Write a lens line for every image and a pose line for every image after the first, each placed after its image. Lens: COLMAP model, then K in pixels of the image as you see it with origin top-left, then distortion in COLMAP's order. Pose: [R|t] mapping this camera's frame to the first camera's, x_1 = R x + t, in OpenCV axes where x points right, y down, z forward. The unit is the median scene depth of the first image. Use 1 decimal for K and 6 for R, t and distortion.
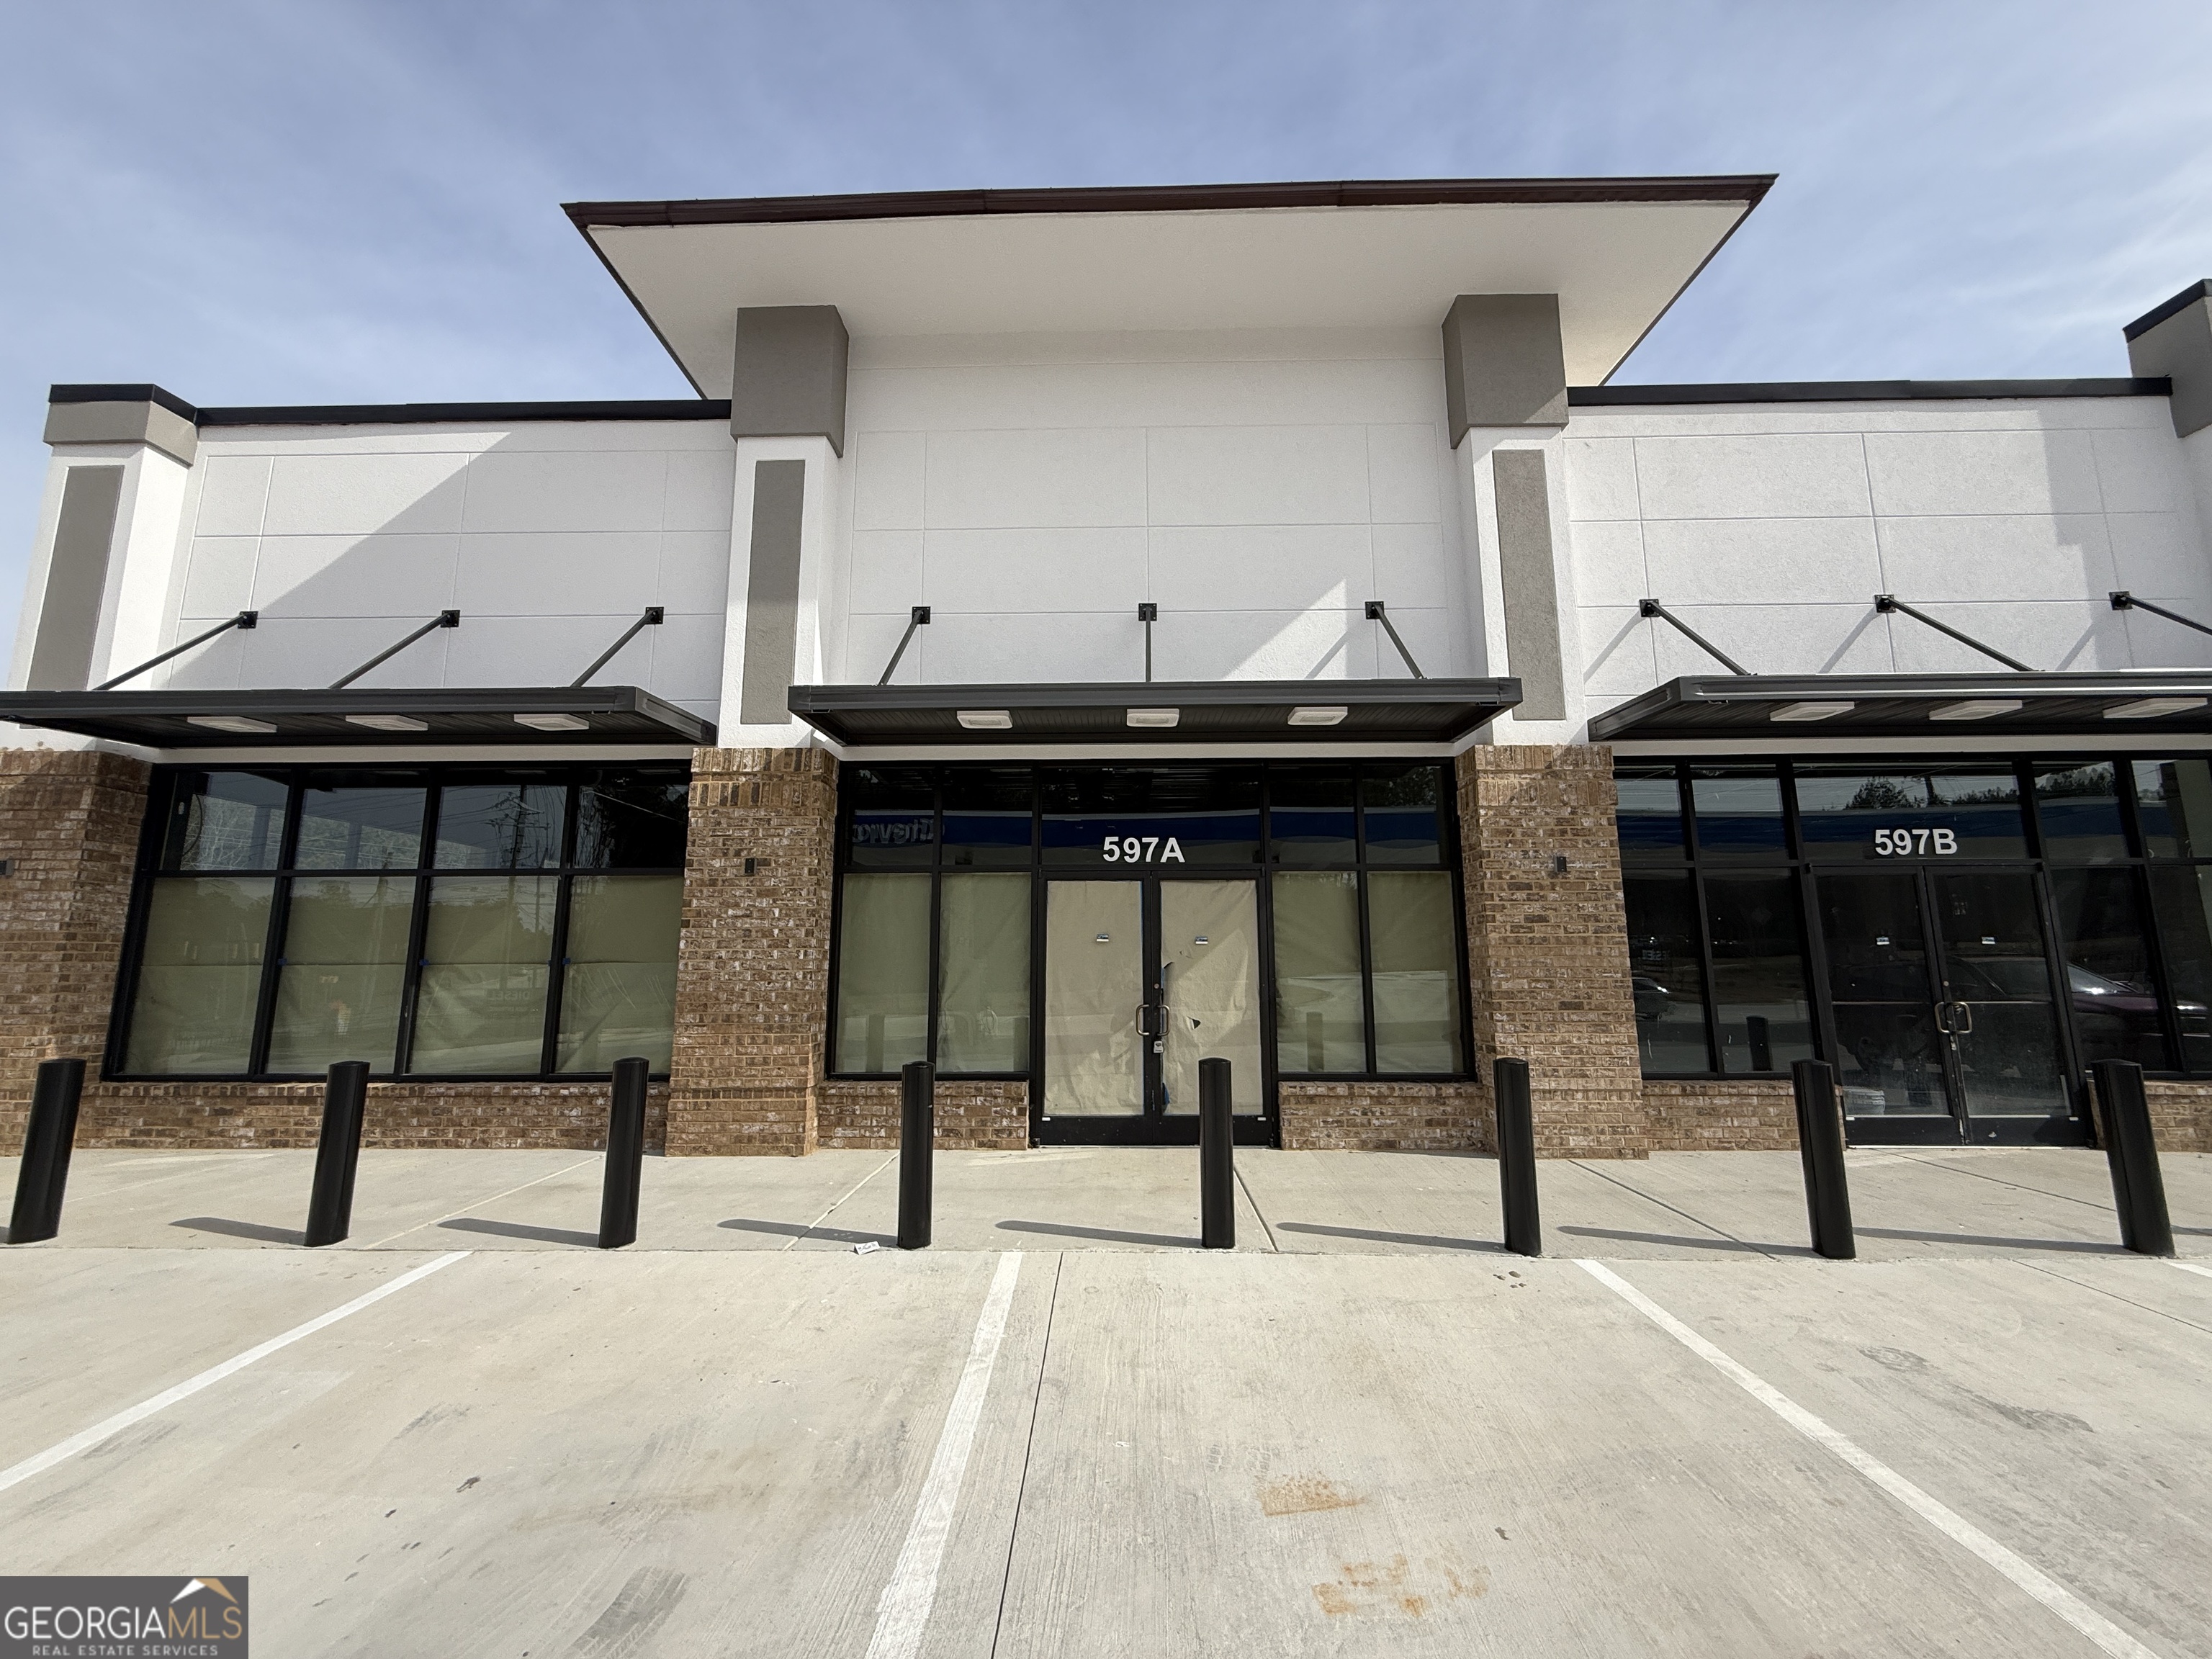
lens RADIAL K [[873.1, 0, 1106.0], [0, 873.1, 829.5], [0, 0, 1]] dist [-0.000147, 0.000043]
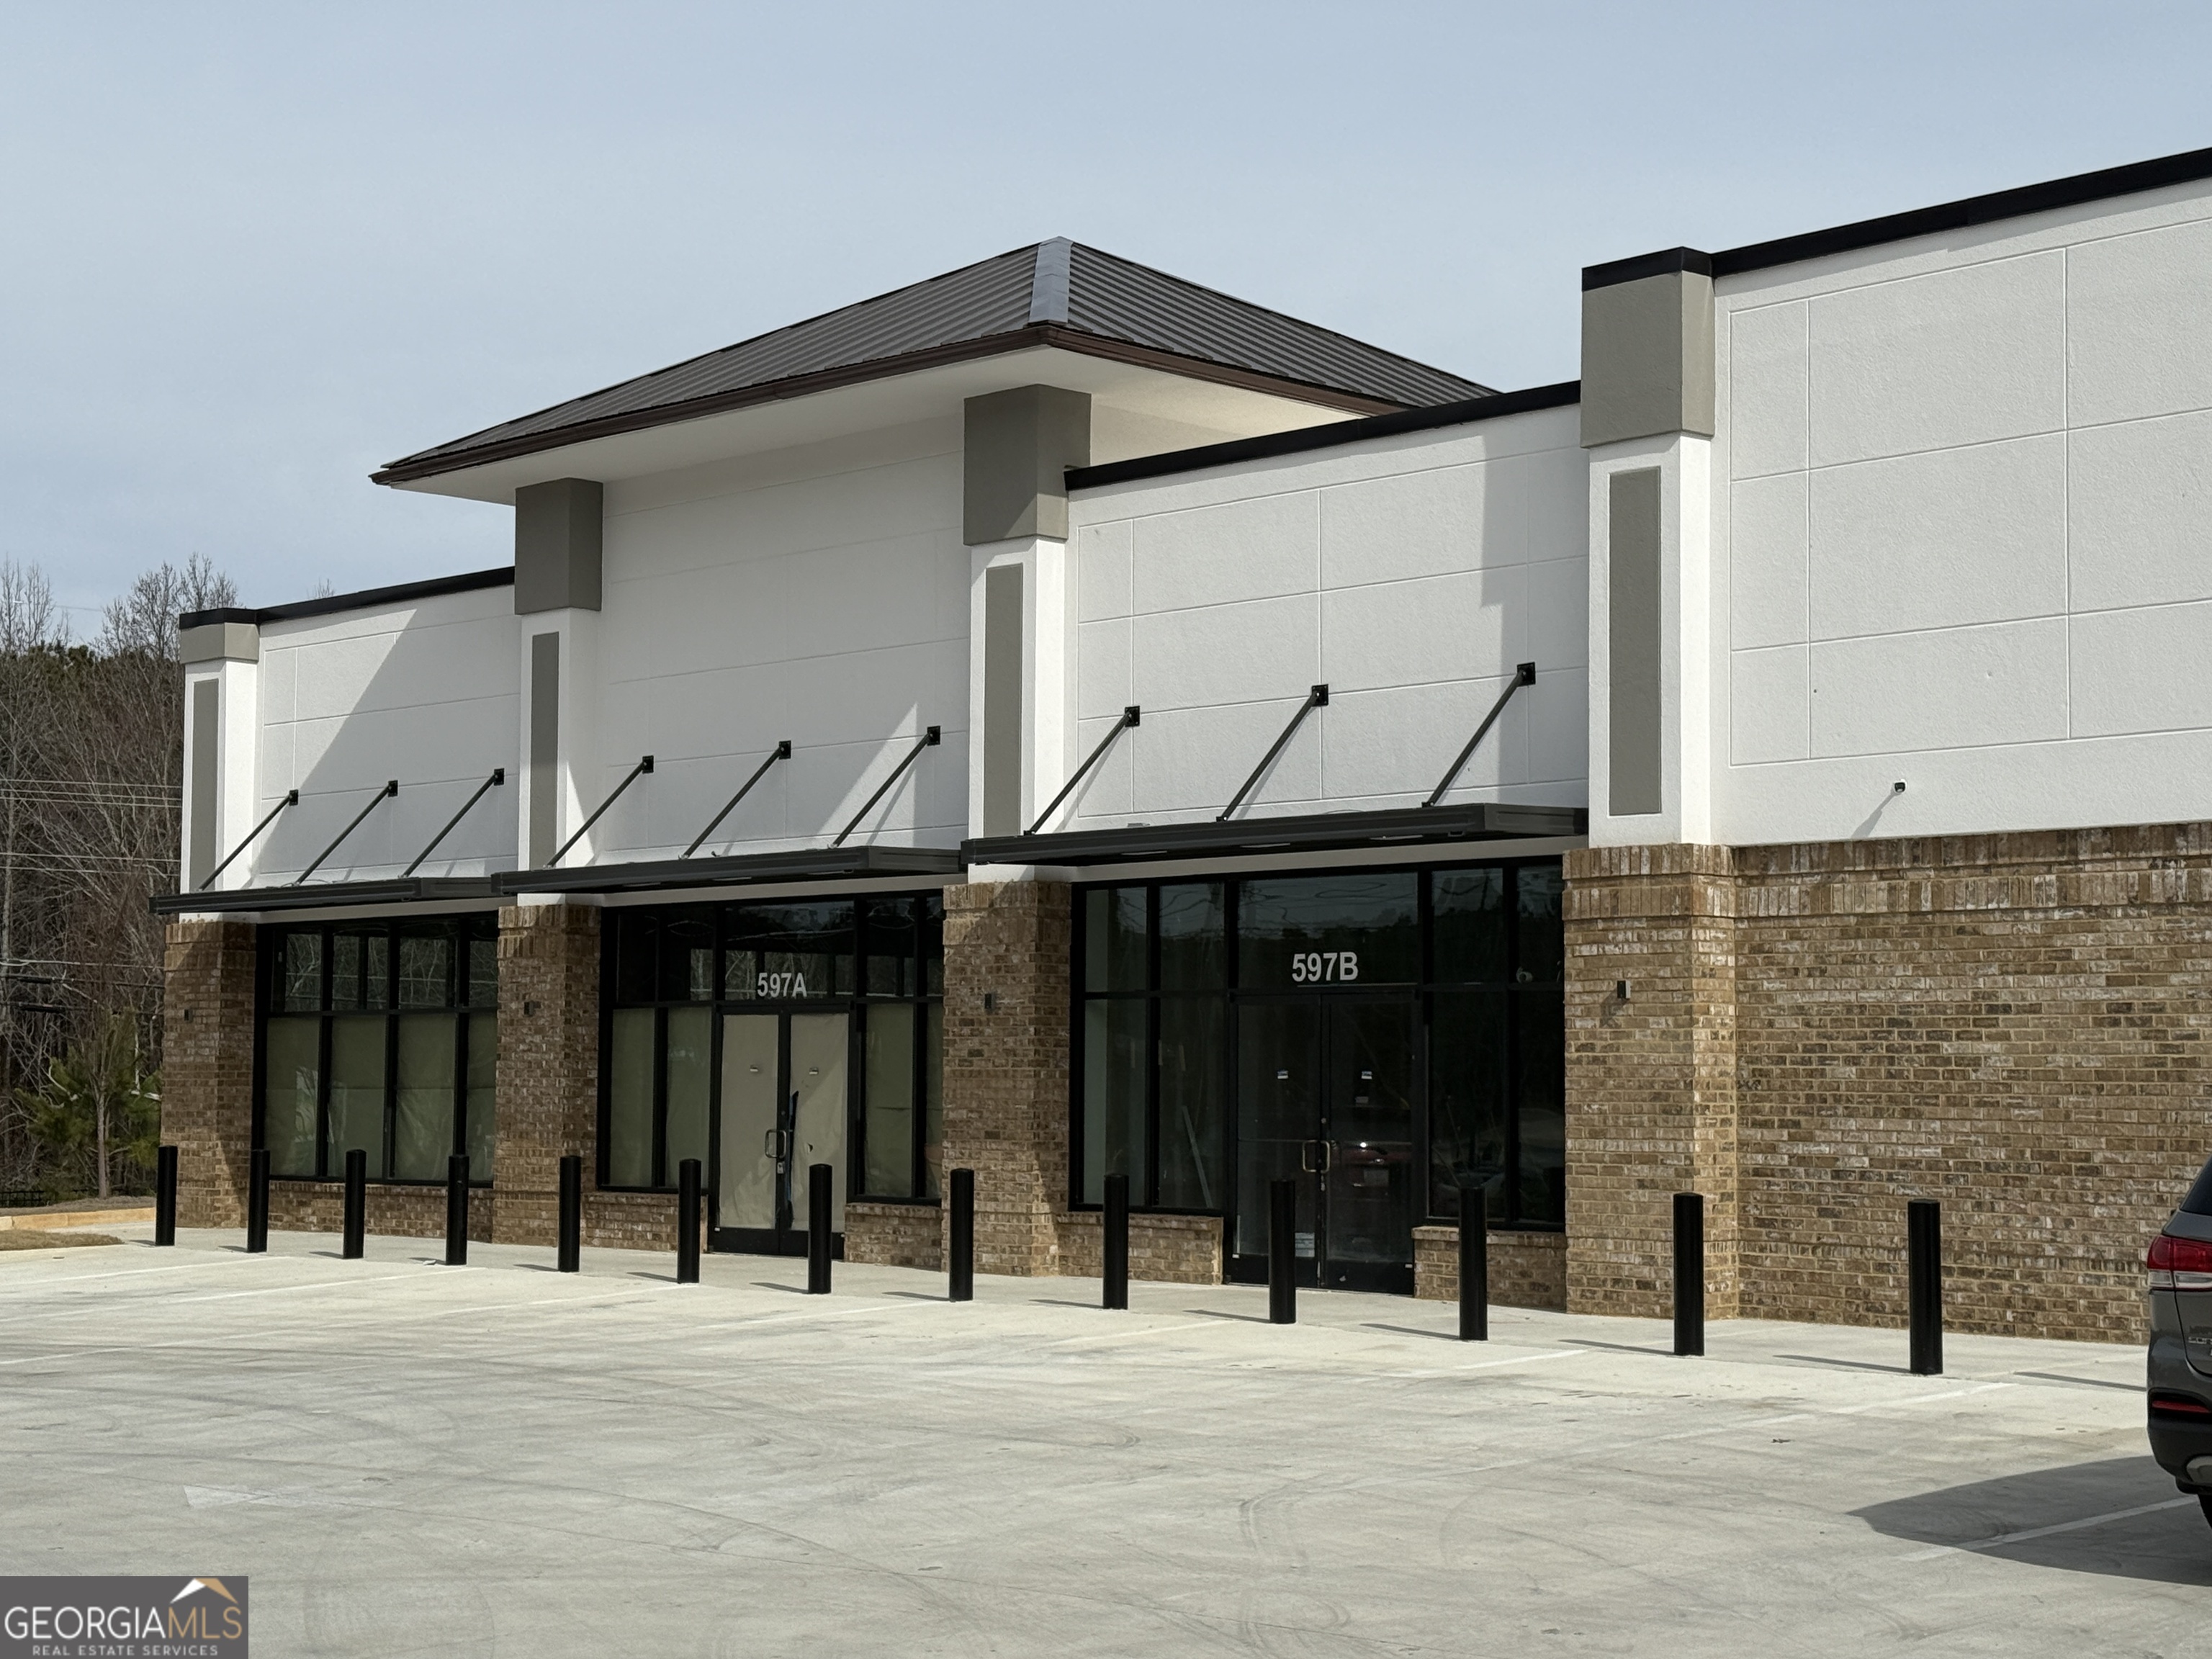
lens RADIAL K [[3307.2, 0, 1106.0], [0, 3307.2, 829.5], [0, 0, 1]] dist [0.144773, 0.026366]
pose [[0.724791, -0.045709, -0.687451, 3.194317], [0.099288, 0.994311, 0.038569, -0.288734], [0.681777, -0.096210, 0.725206, -1.673073]]
